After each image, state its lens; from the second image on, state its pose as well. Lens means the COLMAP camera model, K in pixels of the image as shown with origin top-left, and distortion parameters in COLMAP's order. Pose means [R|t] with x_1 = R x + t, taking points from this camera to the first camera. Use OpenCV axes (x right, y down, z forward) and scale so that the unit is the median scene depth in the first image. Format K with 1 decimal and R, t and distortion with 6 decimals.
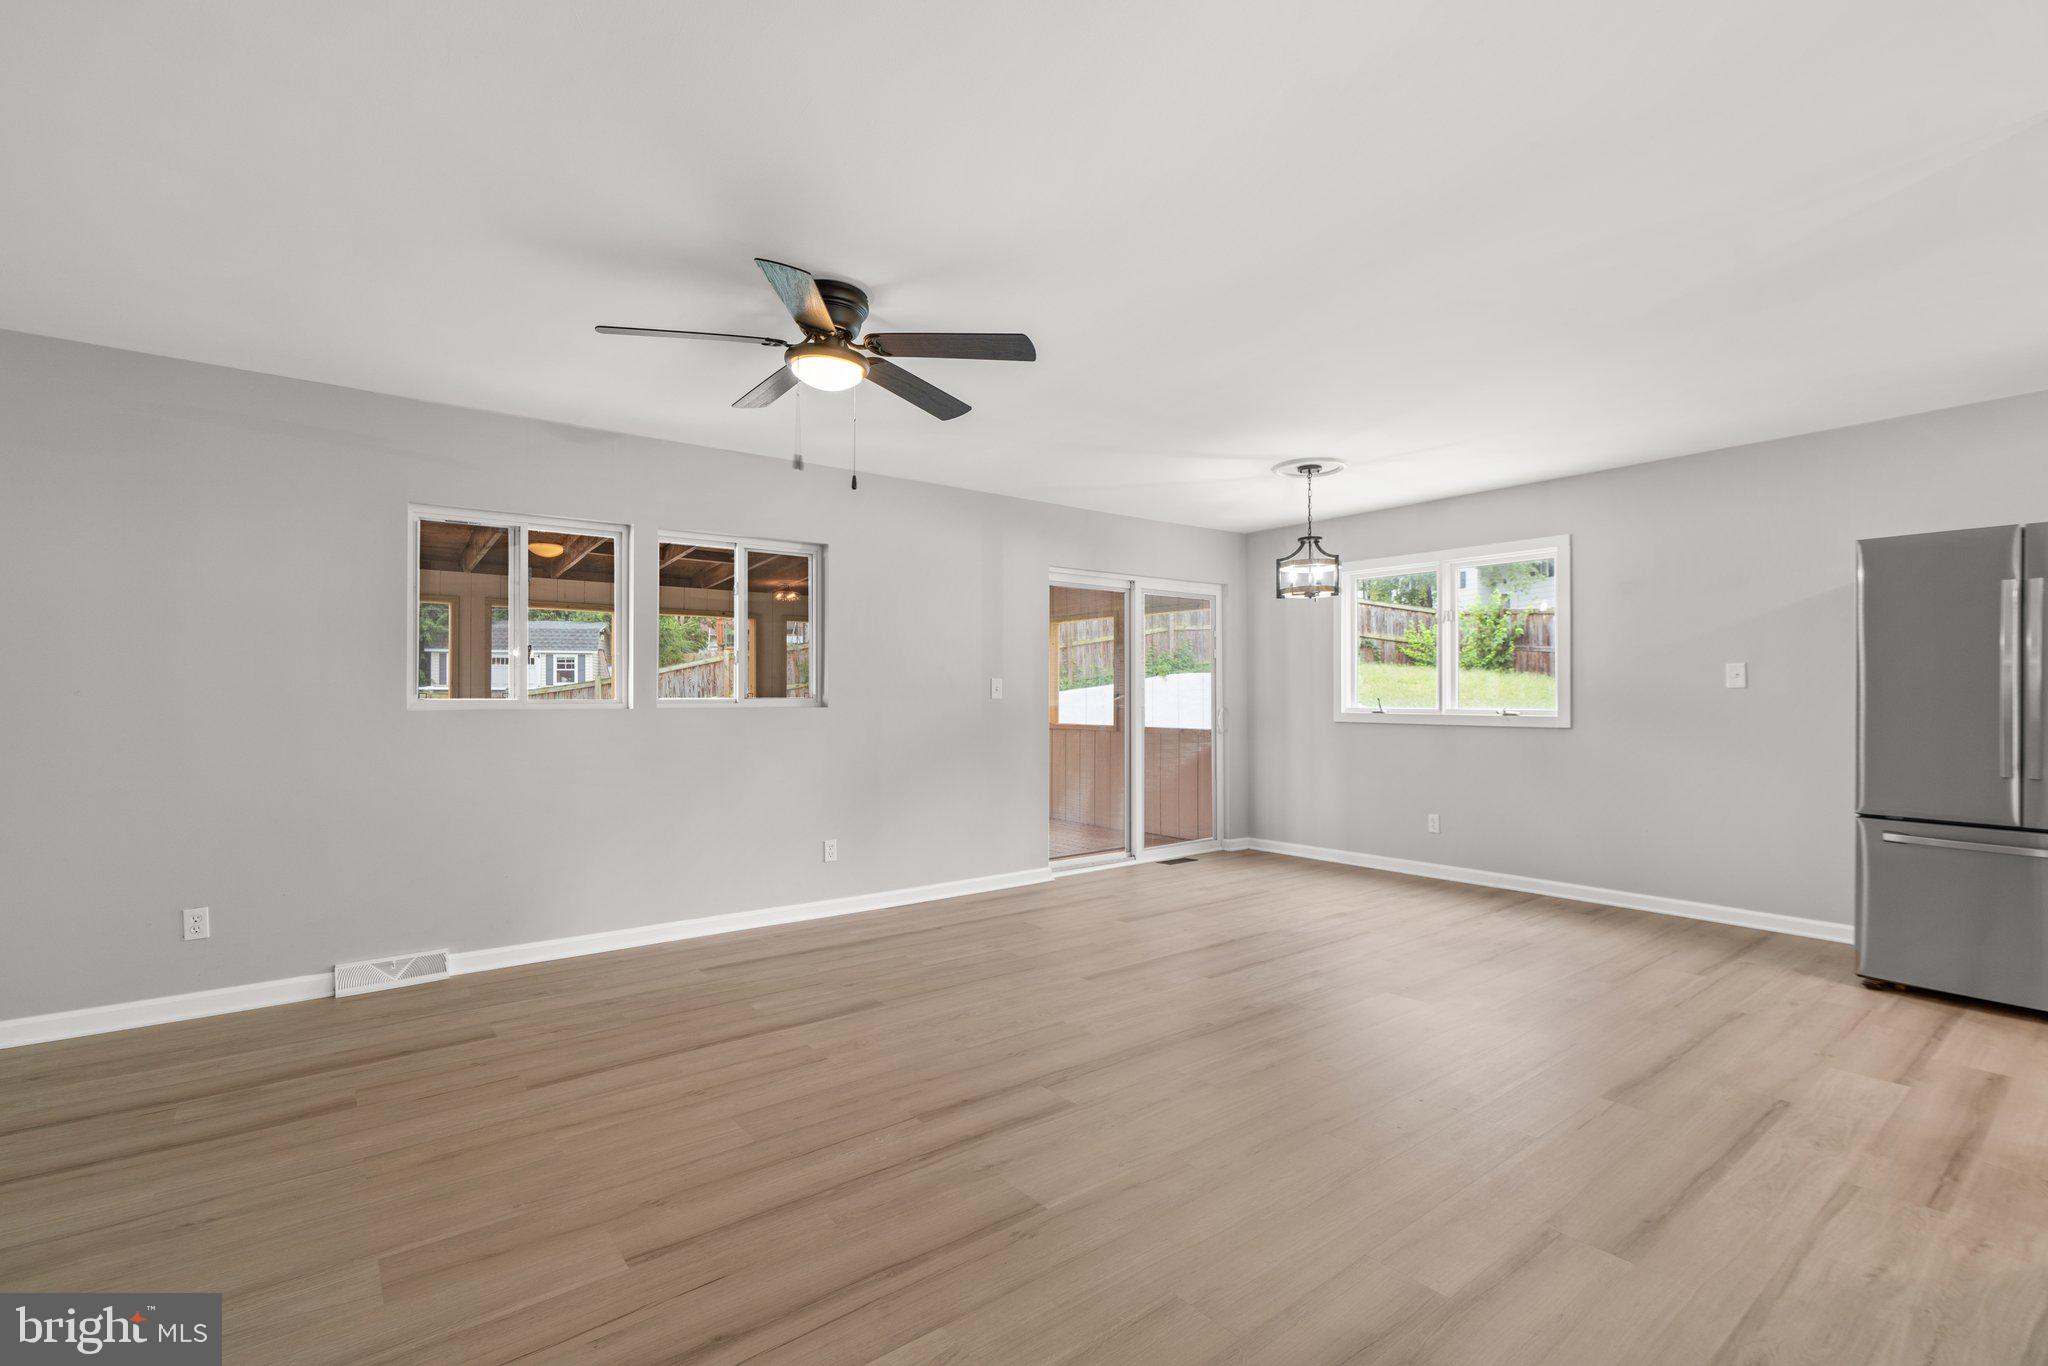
lens RADIAL K [[936.4, 0, 1024.9], [0, 936.4, 687.0], [0, 0, 1]] dist [-0.003332, -0.000395]
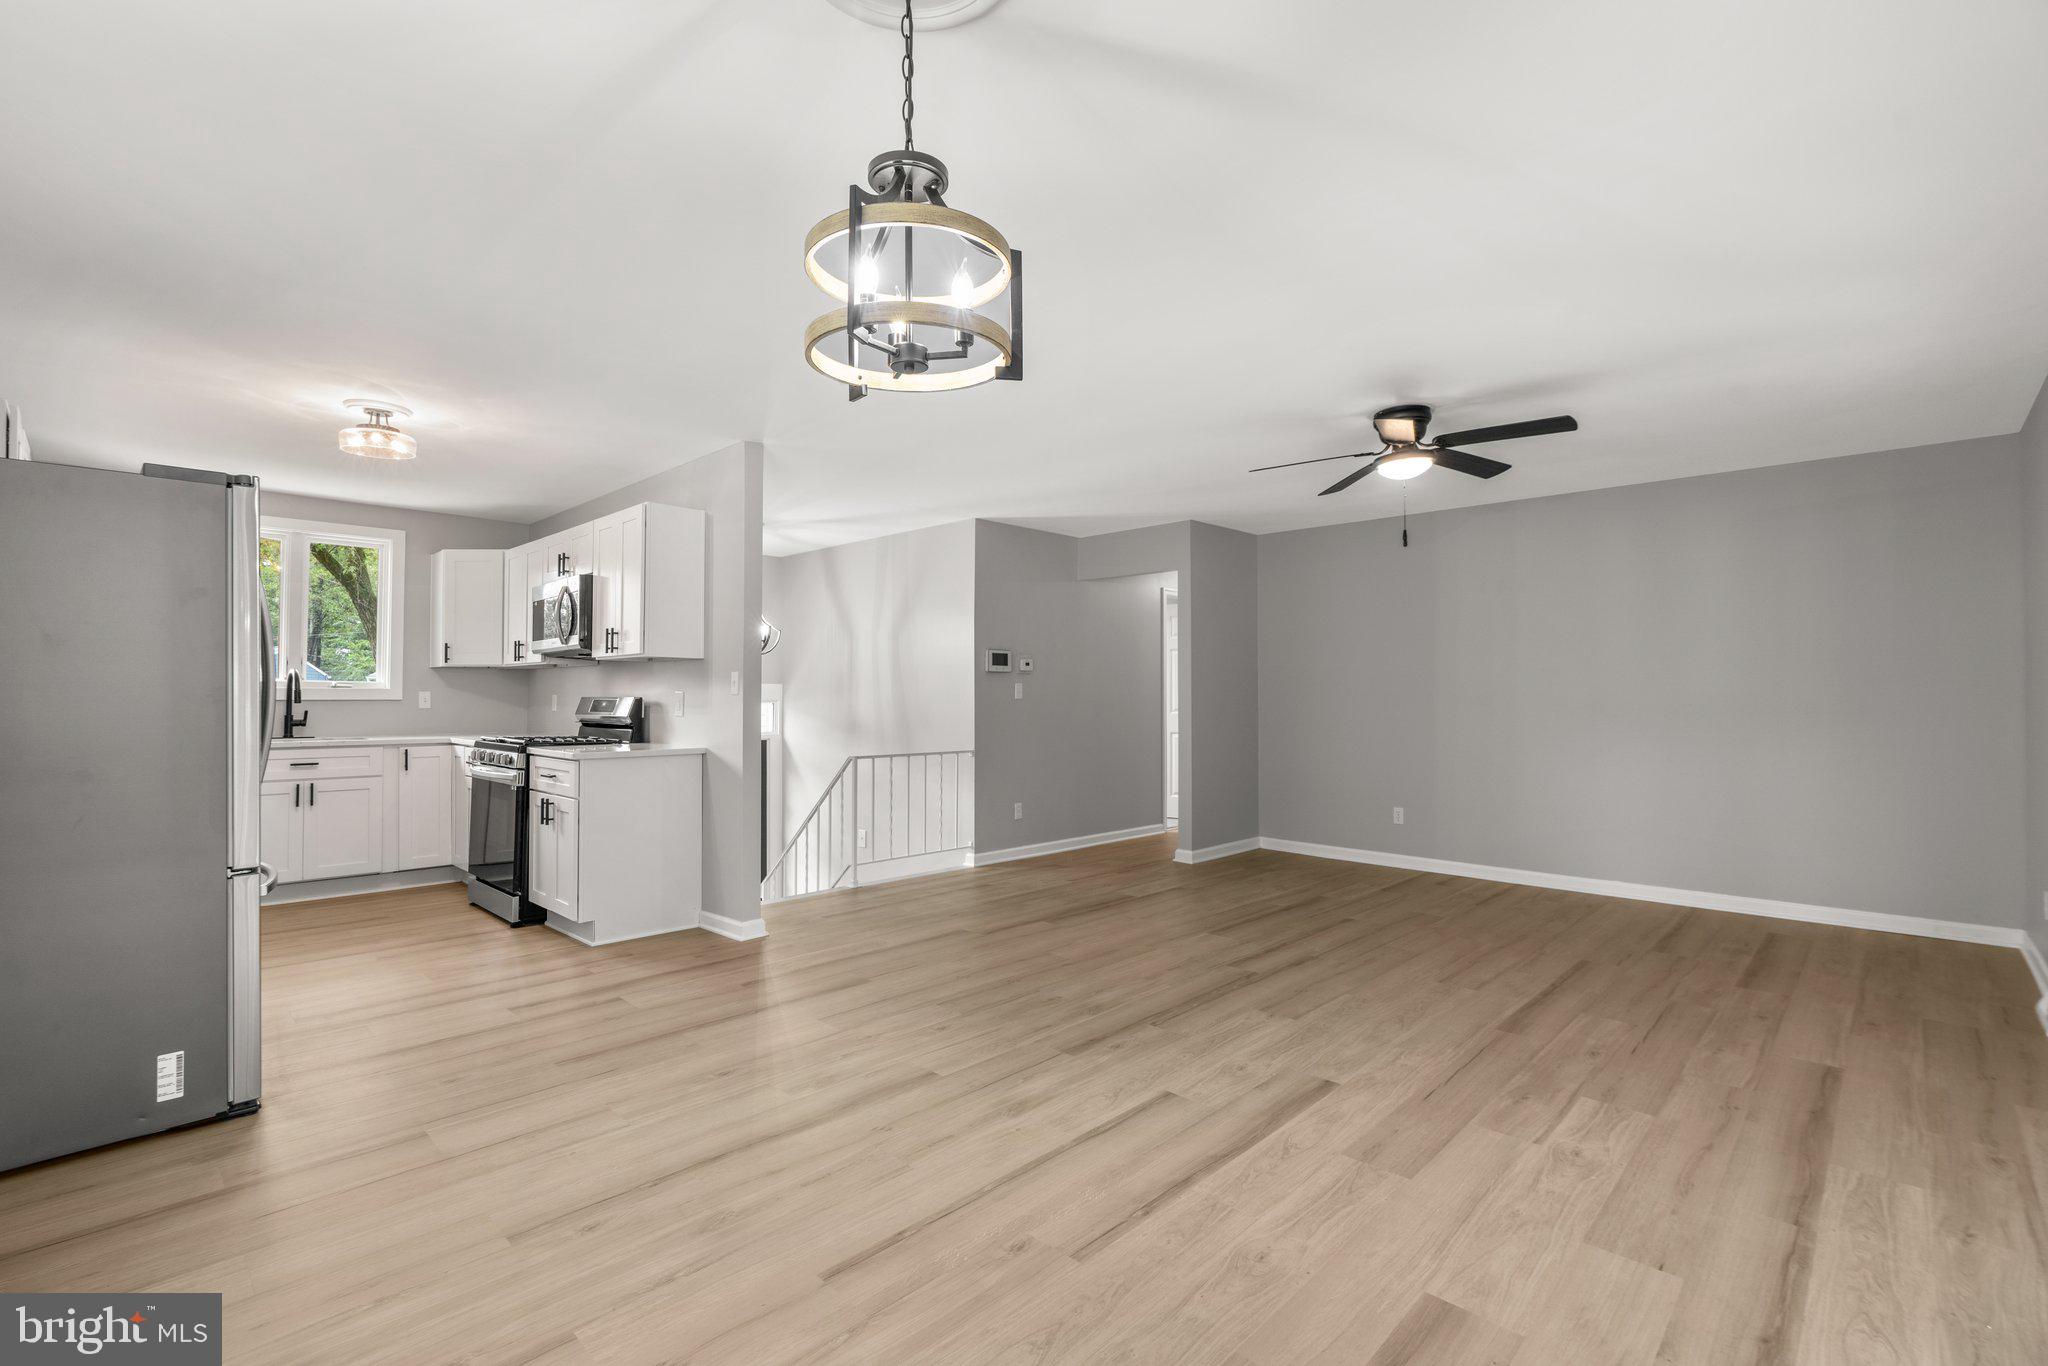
lens RADIAL K [[936.4, 0, 1023.6], [0, 936.4, 685.6], [0, 0, 1]] dist [-0.003332, -0.000395]
pose [[-0.990103, -0.002315, -0.140327, 0.459988], [-0.000192, 0.999885, -0.015146, 0.011121], [0.140346, -0.014969, -0.989989, 1.909460]]
